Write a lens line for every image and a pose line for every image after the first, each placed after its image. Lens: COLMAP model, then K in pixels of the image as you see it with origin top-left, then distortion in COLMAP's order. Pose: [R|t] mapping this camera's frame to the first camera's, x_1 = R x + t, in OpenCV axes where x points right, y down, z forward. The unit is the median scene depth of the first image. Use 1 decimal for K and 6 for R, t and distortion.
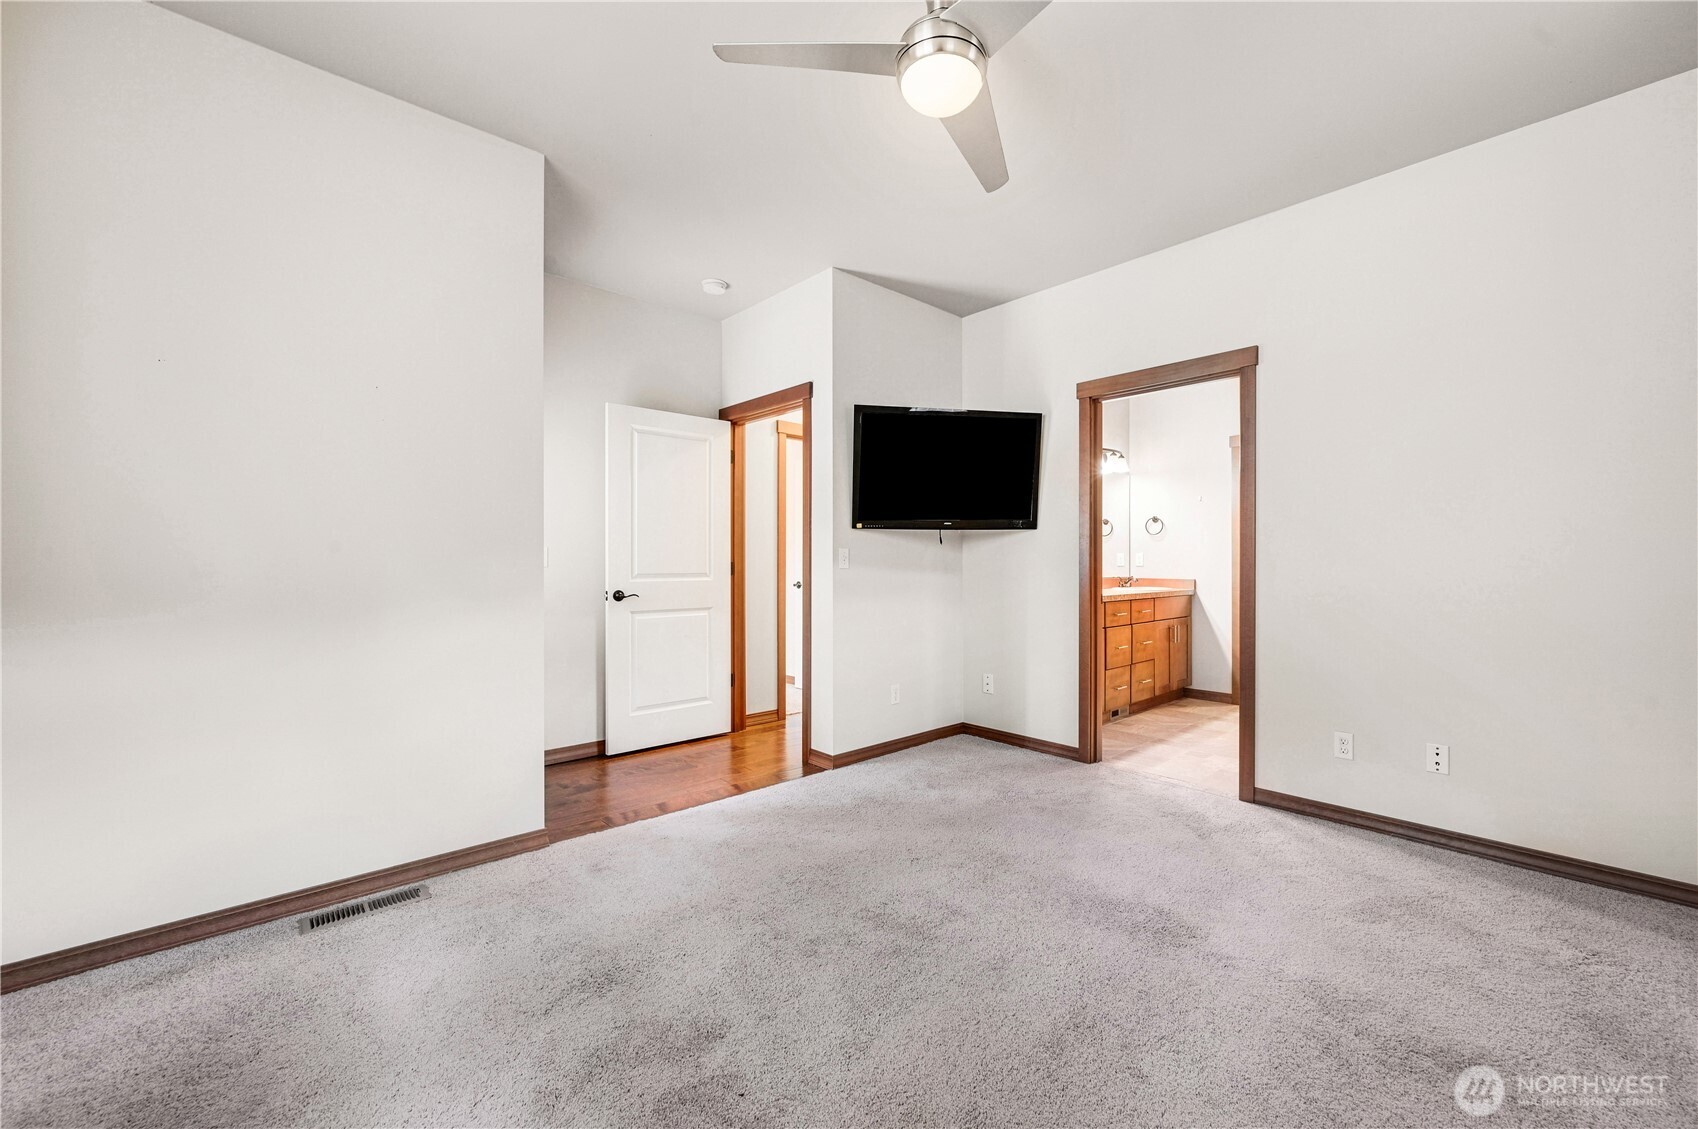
lens RADIAL K [[675.9, 0, 866.2], [0, 675.9, 556.7], [0, 0, 1]] dist [-0.000644, -0.000033]
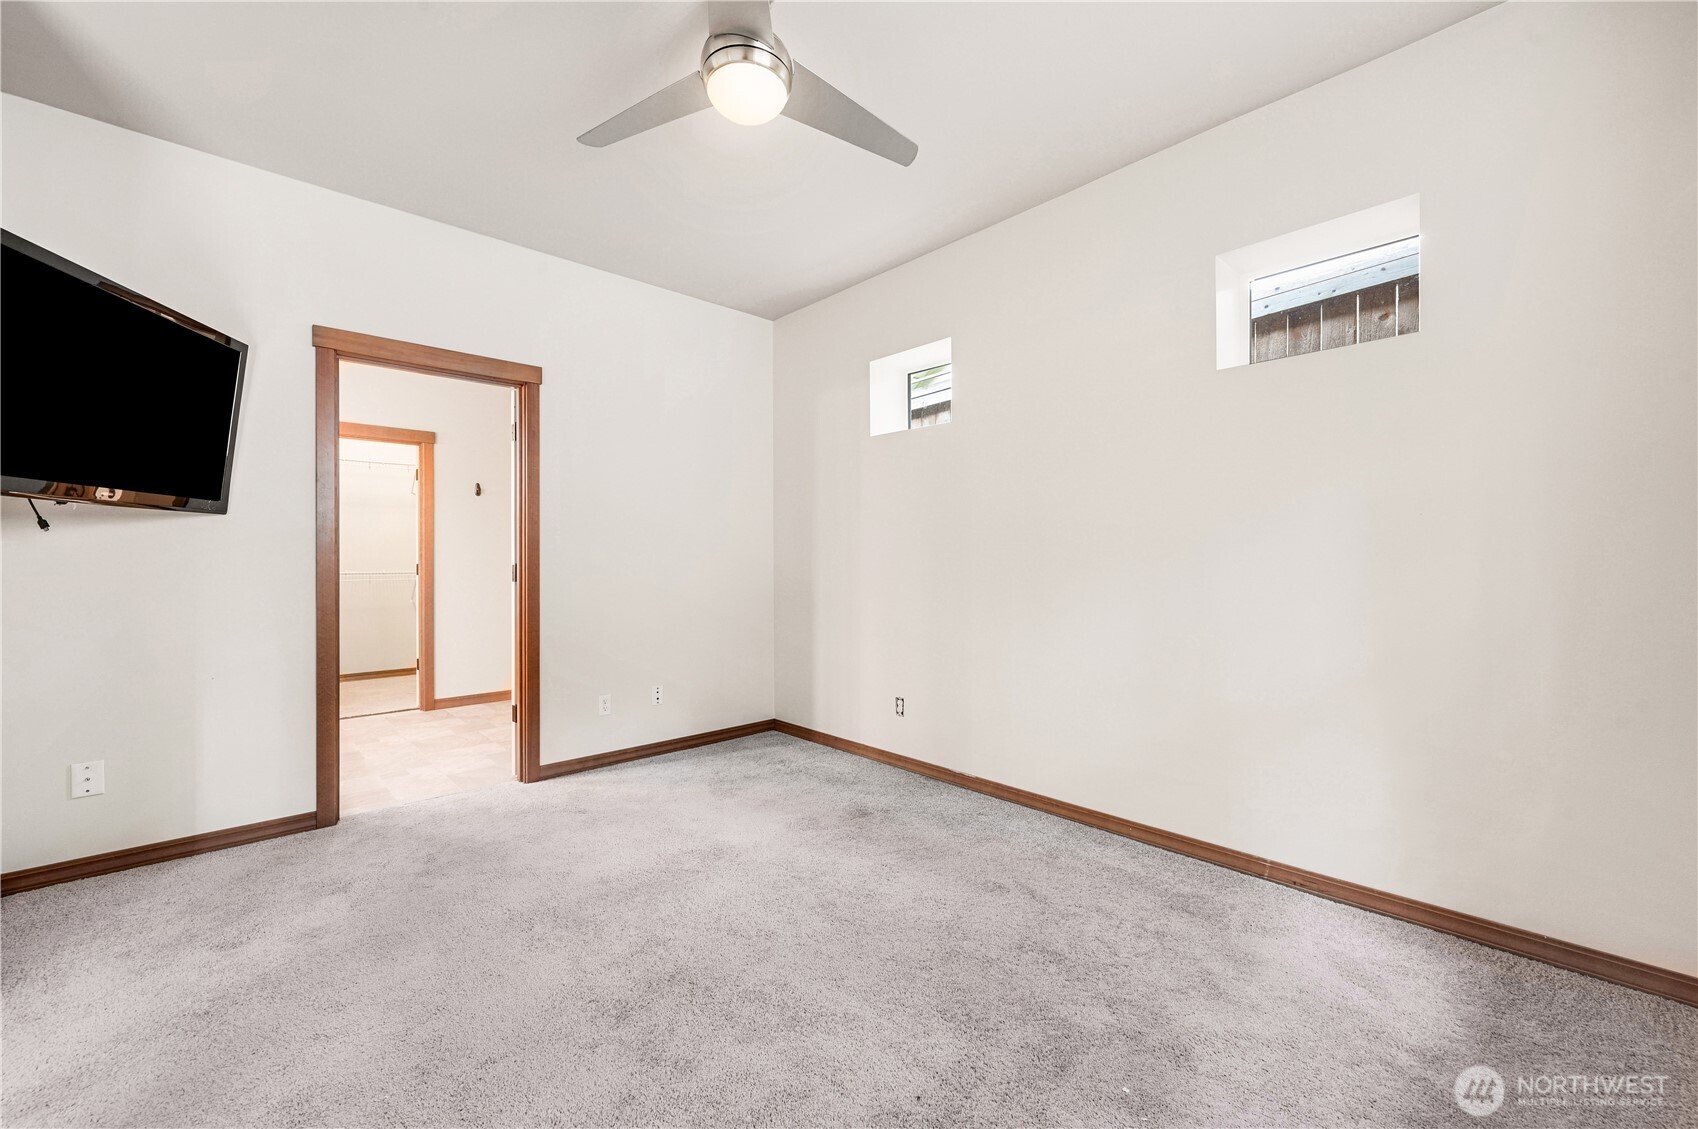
lens RADIAL K [[648.6, 0, 867.4], [0, 648.6, 559.4], [0, 0, 1]] dist [0.000649, 0.000035]
pose [[-0.004745, 0.004383, 0.999979, -0.473008], [-0.002670, 0.999987, -0.004395, 0.005591], [-0.999985, -0.002690, -0.004733, 0.451014]]
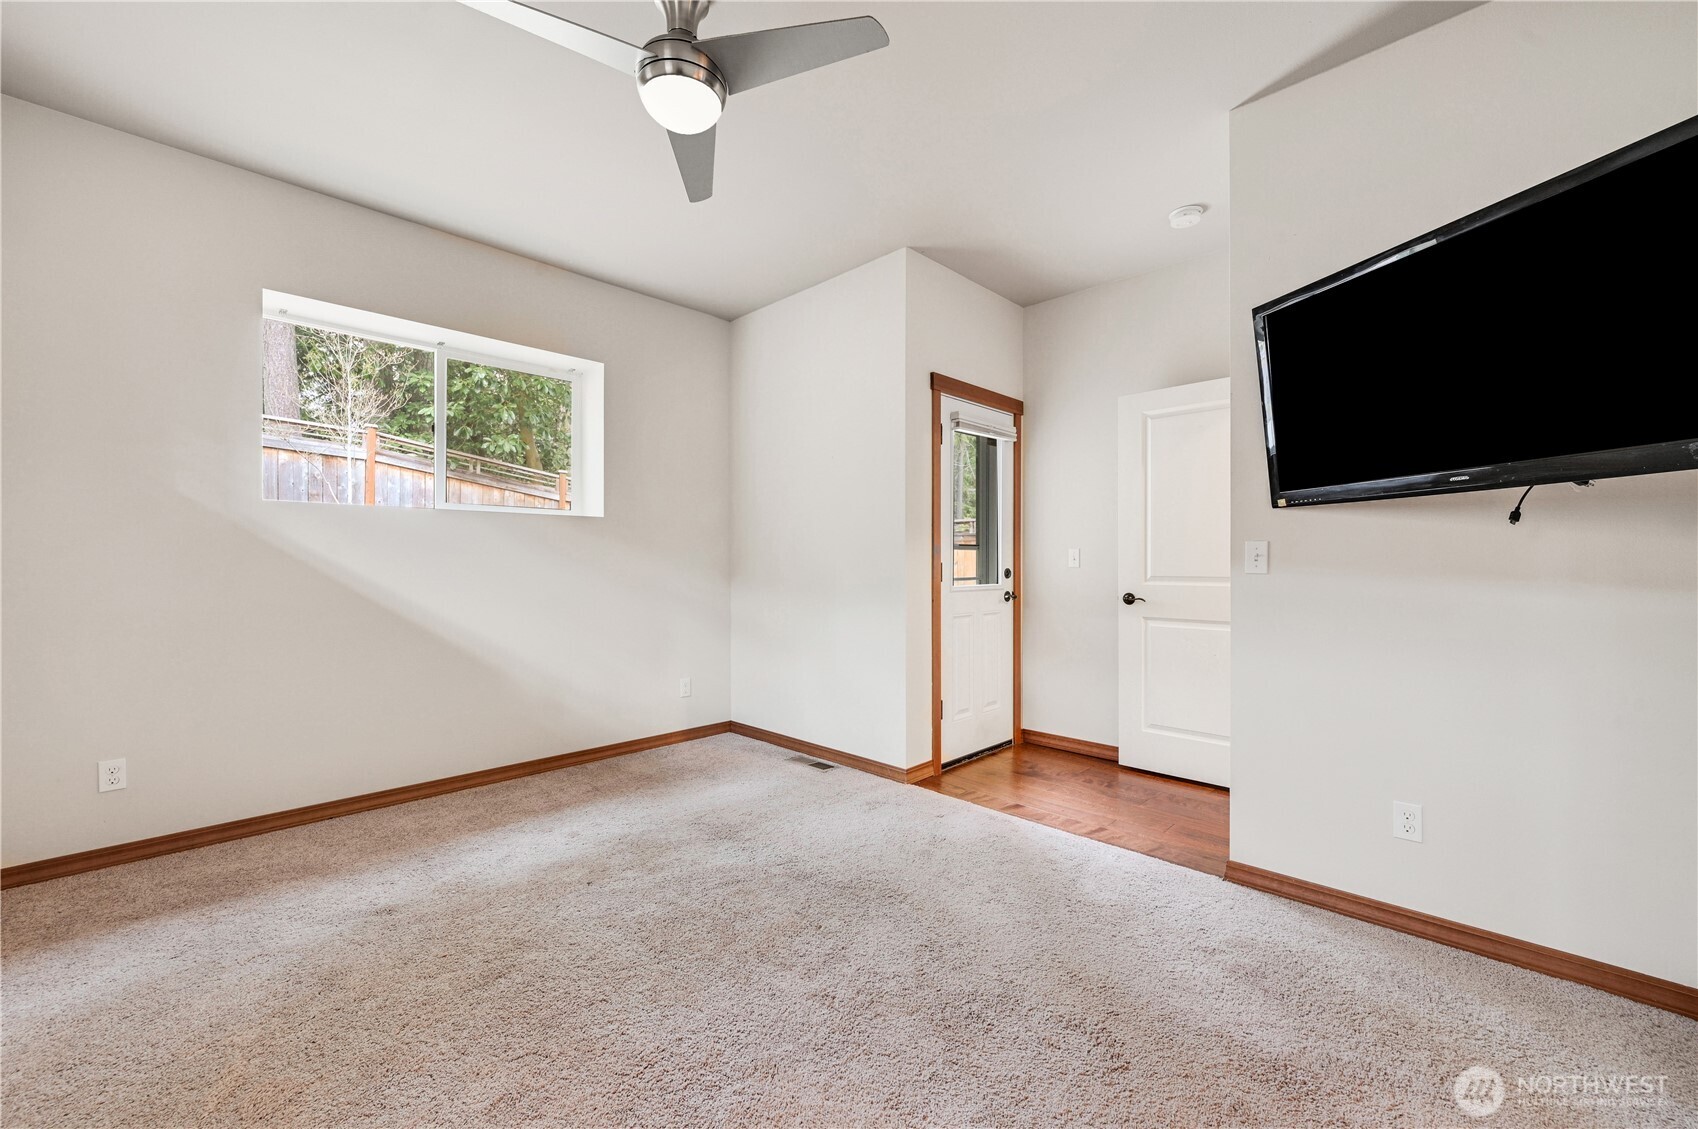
lens RADIAL K [[675.9, 0, 866.2], [0, 675.9, 556.7], [0, 0, 1]] dist [-0.000644, -0.000033]
pose [[0.062013, -0.008291, -0.998041, 0.636295], [0.003202, 0.999962, -0.008108, 0.006564], [0.998070, -0.002693, 0.062037, 0.668083]]
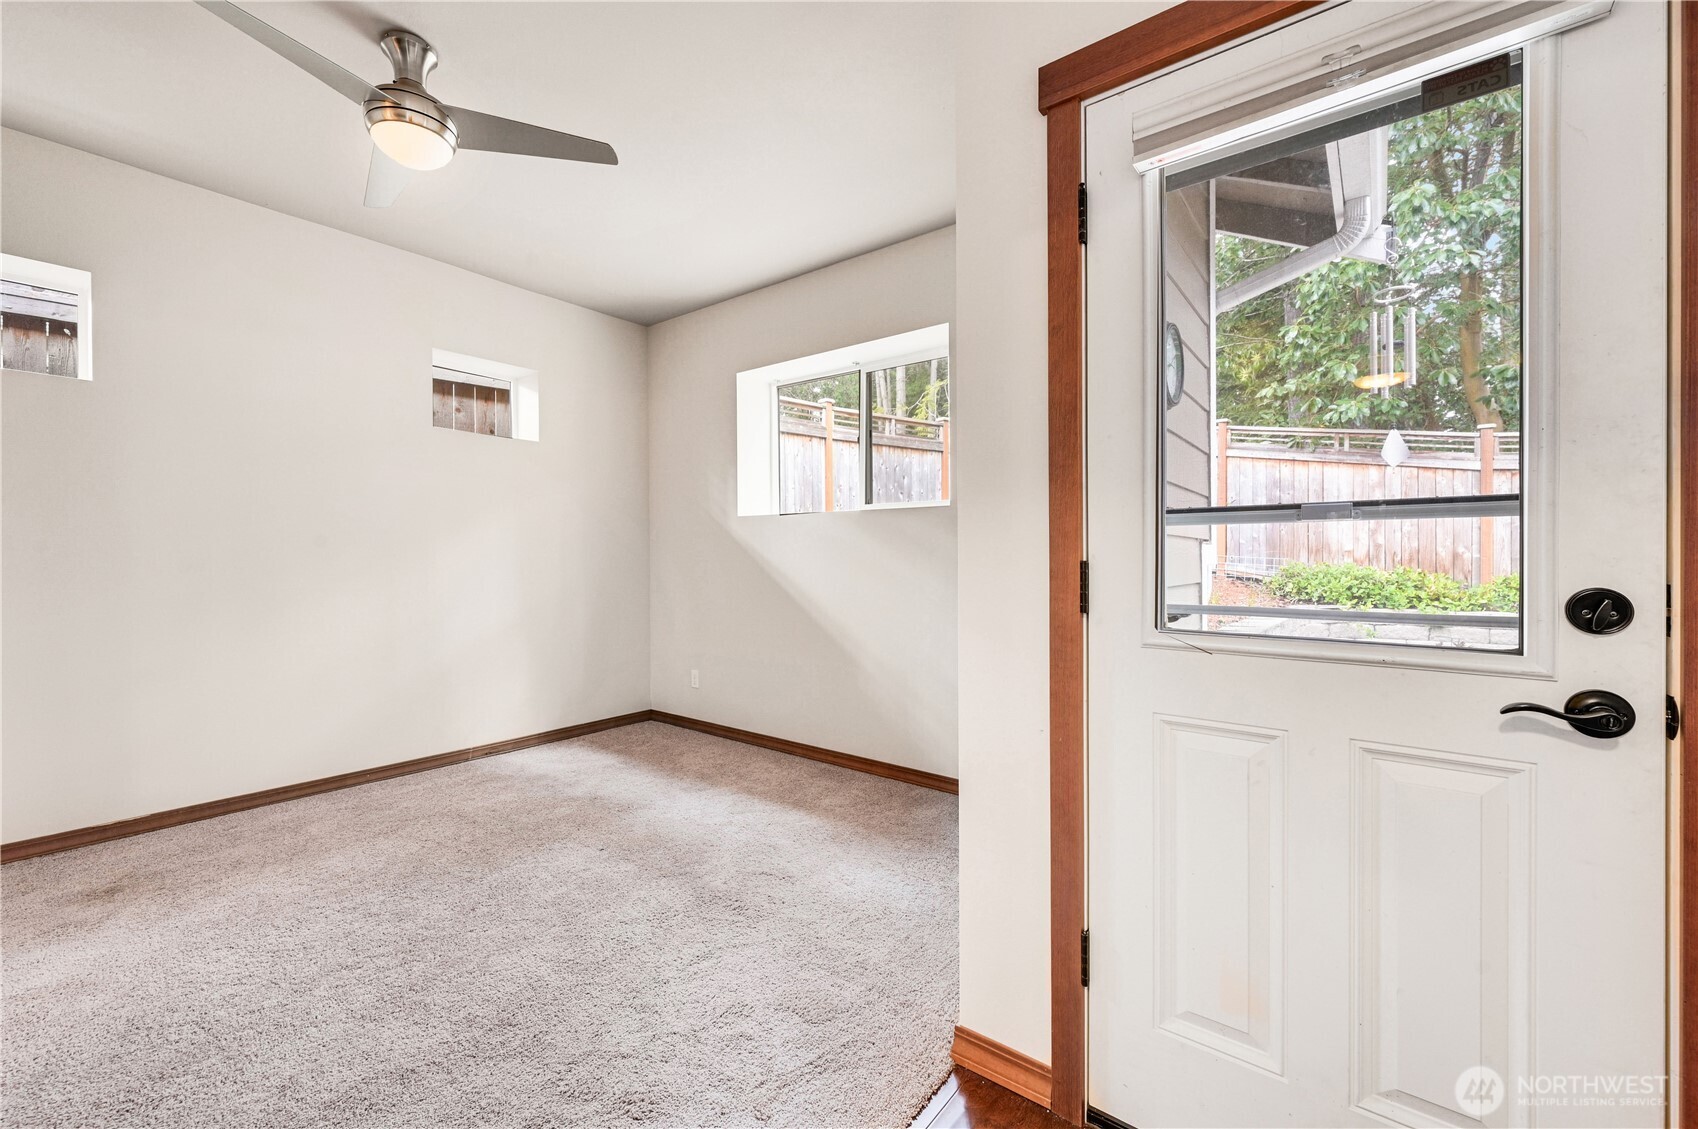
lens RADIAL K [[689.2, 0, 844.5], [0, 689.2, 563.2], [0, 0, 1]] dist [0.013492, -0.000217]
pose [[-0.990058, -0.007016, -0.140484, -0.227273], [-0.007613, 0.999964, 0.003708, 0.009270], [0.140453, 0.004740, -0.990076, 1.233307]]
